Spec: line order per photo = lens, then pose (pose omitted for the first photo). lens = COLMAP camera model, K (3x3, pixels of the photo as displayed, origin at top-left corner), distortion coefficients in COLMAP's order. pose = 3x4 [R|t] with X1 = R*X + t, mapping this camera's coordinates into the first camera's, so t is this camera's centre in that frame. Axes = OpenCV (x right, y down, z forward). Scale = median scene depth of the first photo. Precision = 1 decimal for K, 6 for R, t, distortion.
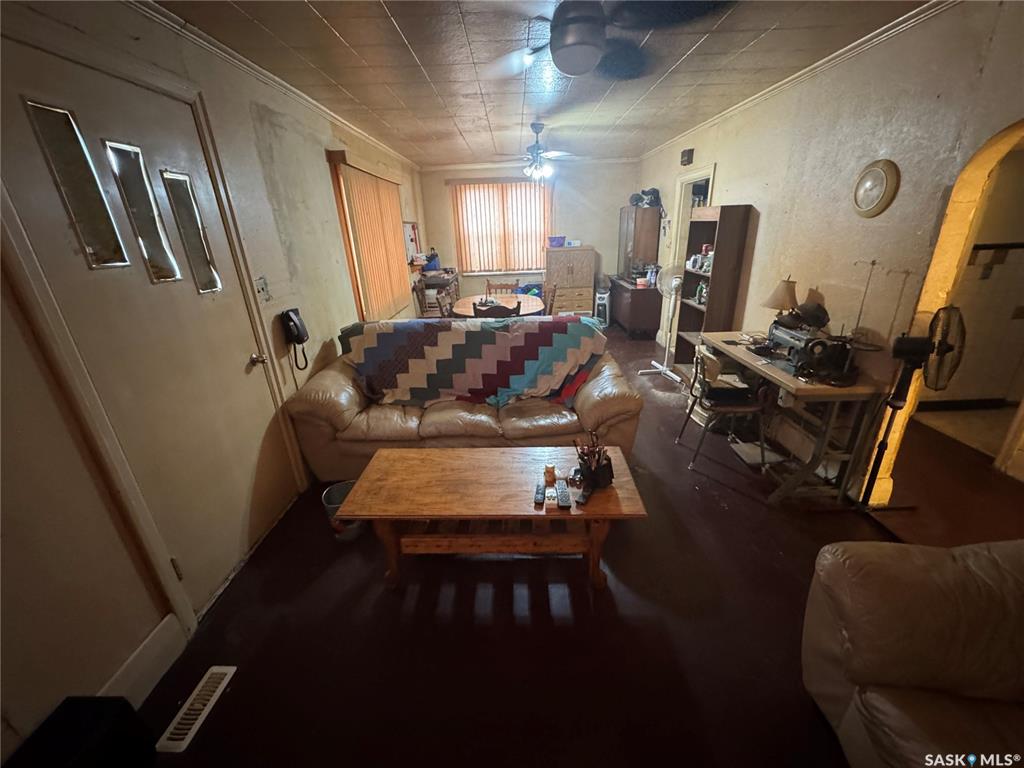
lens RADIAL K [[407.4, 0, 512.0], [0, 407.4, 384.0], [0, 0, 1]] dist [-0.001037, -0.000209]
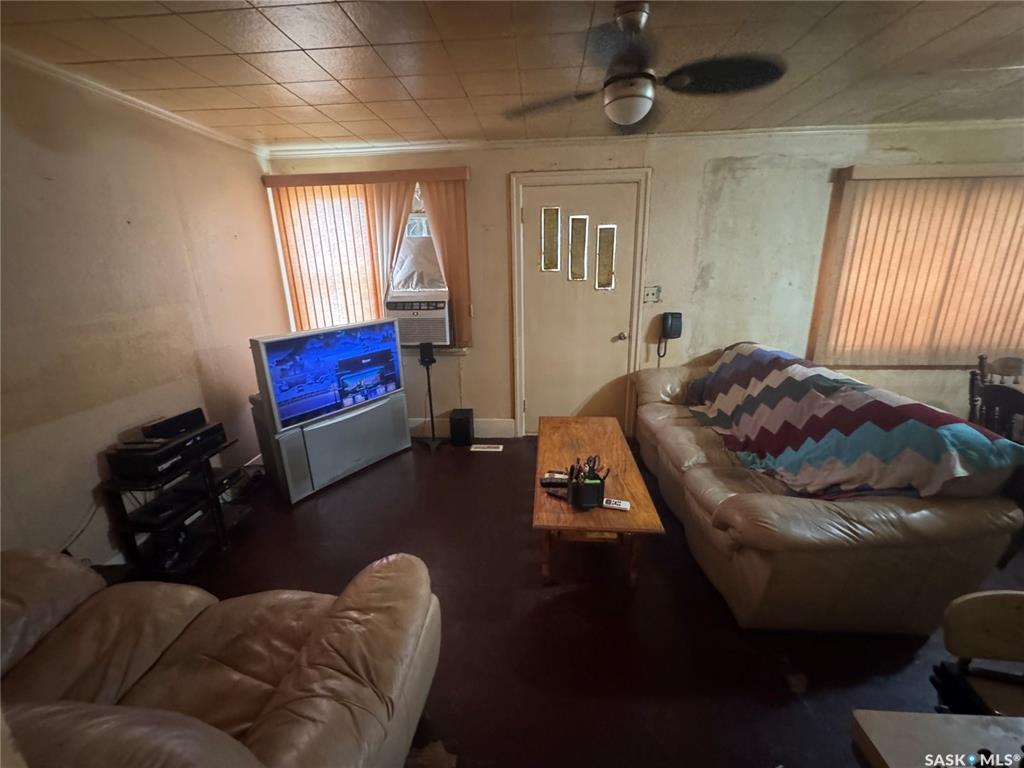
lens RADIAL K [[407.4, 0, 512.0], [0, 407.4, 384.0], [0, 0, 1]] dist [-0.001037, -0.000209]
pose [[-0.061420, 0.315441, -0.946956, 0.806658], [-0.341604, 0.884807, 0.316895, -0.213438], [0.937835, 0.342948, 0.053411, 0.502314]]
